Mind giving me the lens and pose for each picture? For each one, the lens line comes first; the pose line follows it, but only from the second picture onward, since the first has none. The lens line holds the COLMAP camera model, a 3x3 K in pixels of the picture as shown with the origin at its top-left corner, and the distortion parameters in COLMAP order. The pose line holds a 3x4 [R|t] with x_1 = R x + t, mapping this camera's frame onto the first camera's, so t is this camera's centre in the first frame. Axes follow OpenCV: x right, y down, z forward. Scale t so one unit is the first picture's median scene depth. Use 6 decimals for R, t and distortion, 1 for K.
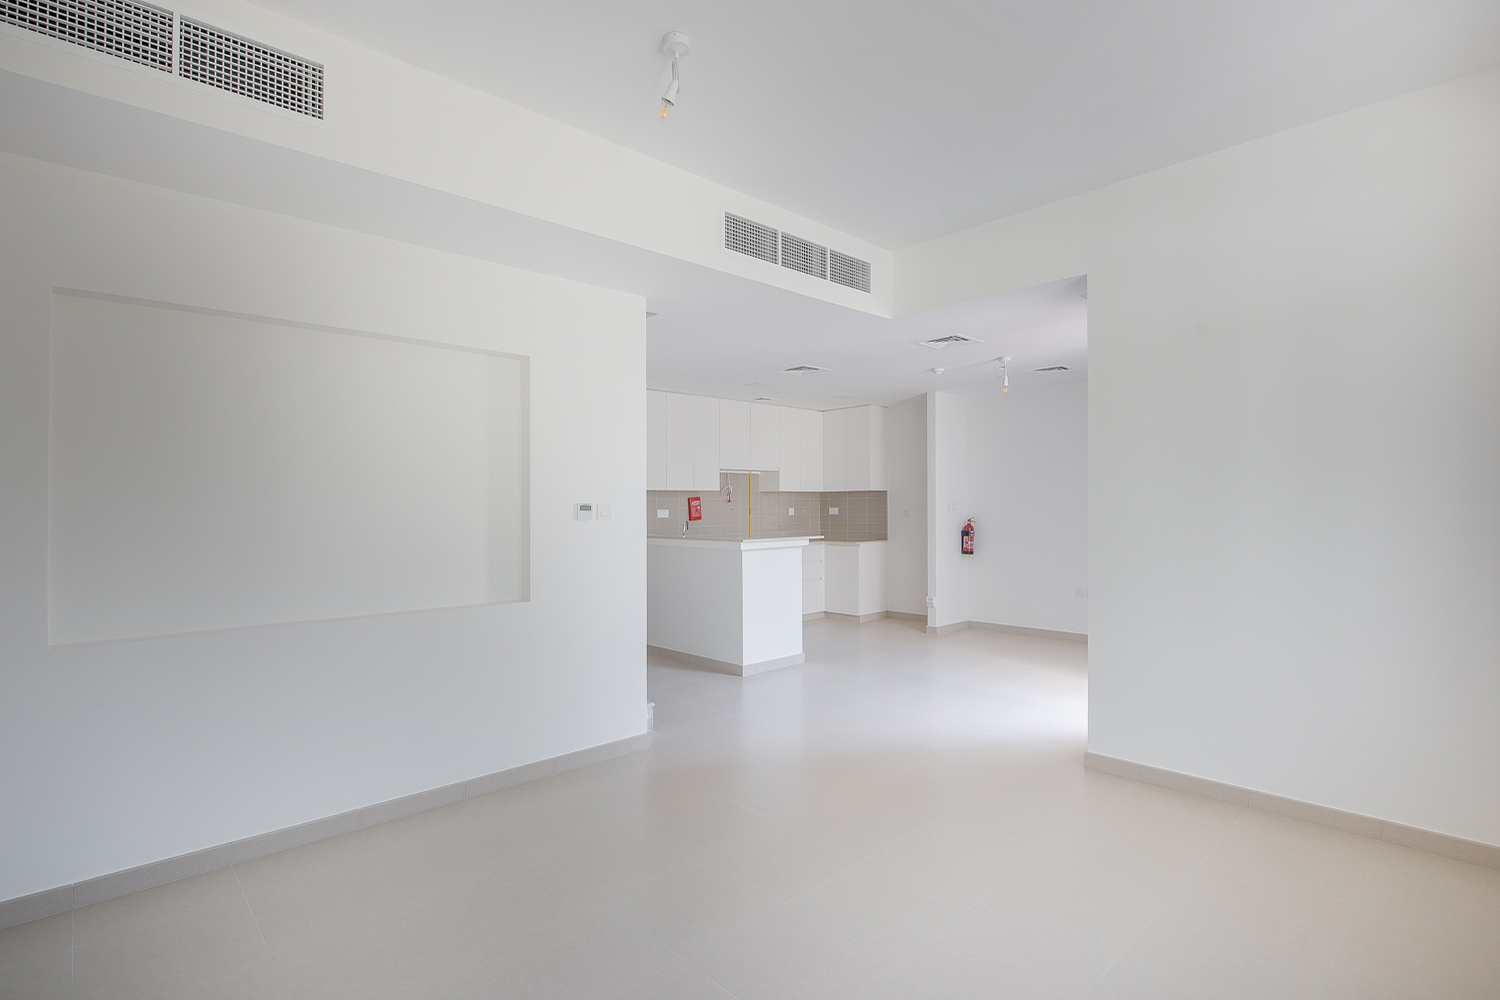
lens RADIAL K [[717.3, 0, 758.0], [0, 717.3, 501.2], [0, 0, 1]] dist [-0.005378, -0.000474]
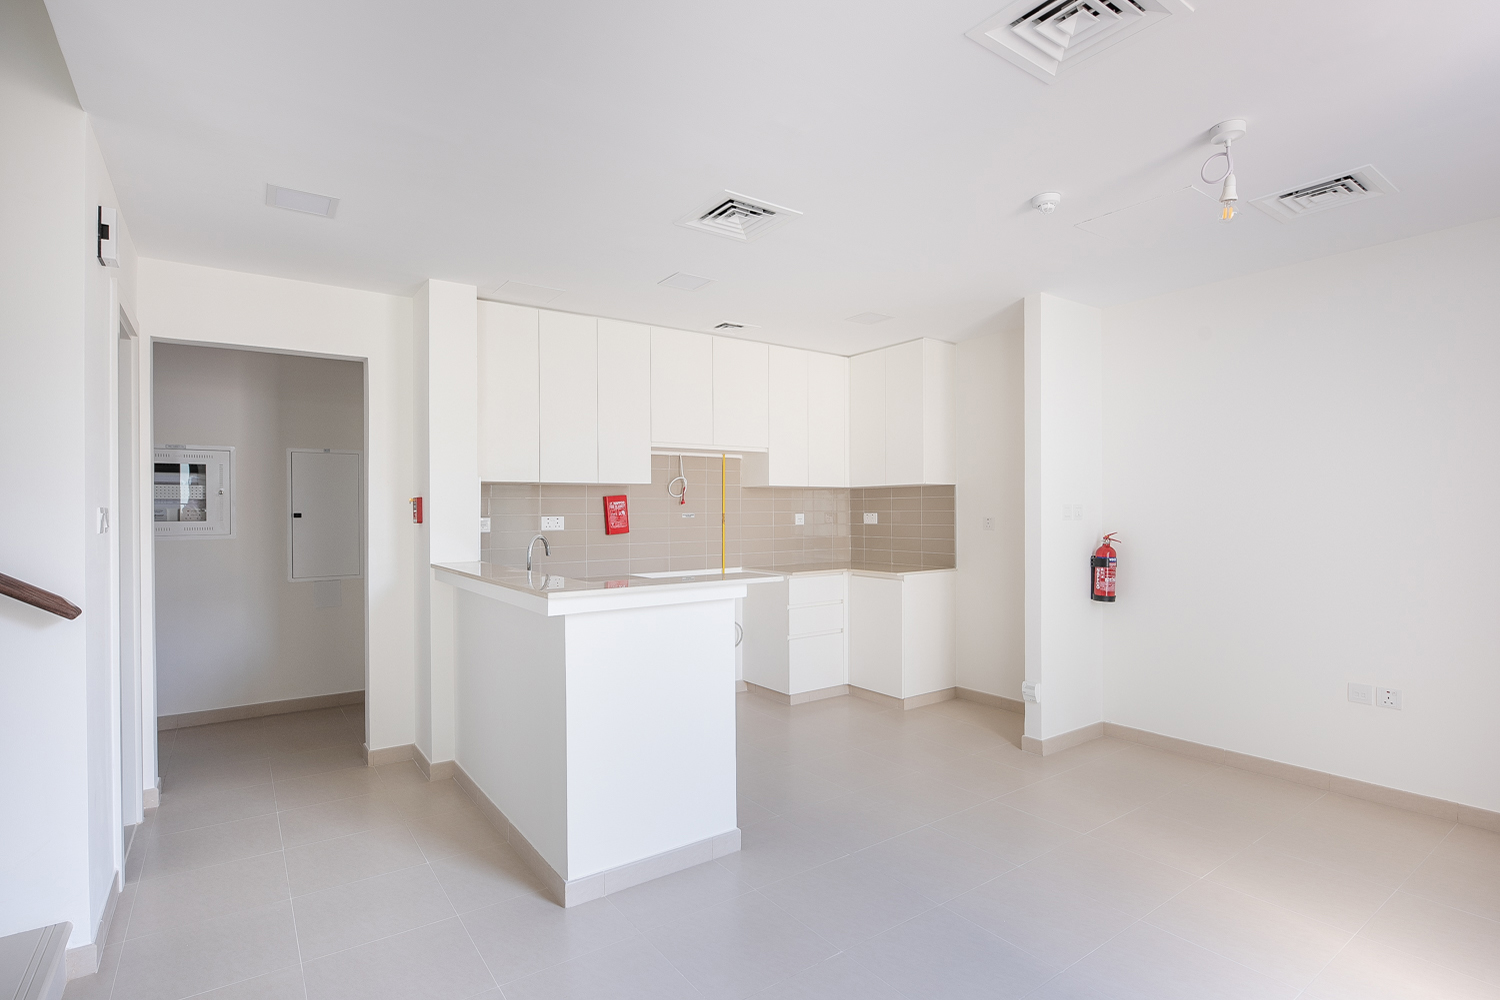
lens RADIAL K [[717.3, 0, 739.8], [0, 717.3, 506.1], [0, 0, 1]] dist [-0.005378, -0.000474]
pose [[0.987803, 0.000954, -0.155709, 0.106350], [-0.000541, 0.999996, 0.002695, 0.001666], [0.155711, -0.002578, 0.987799, 0.425002]]
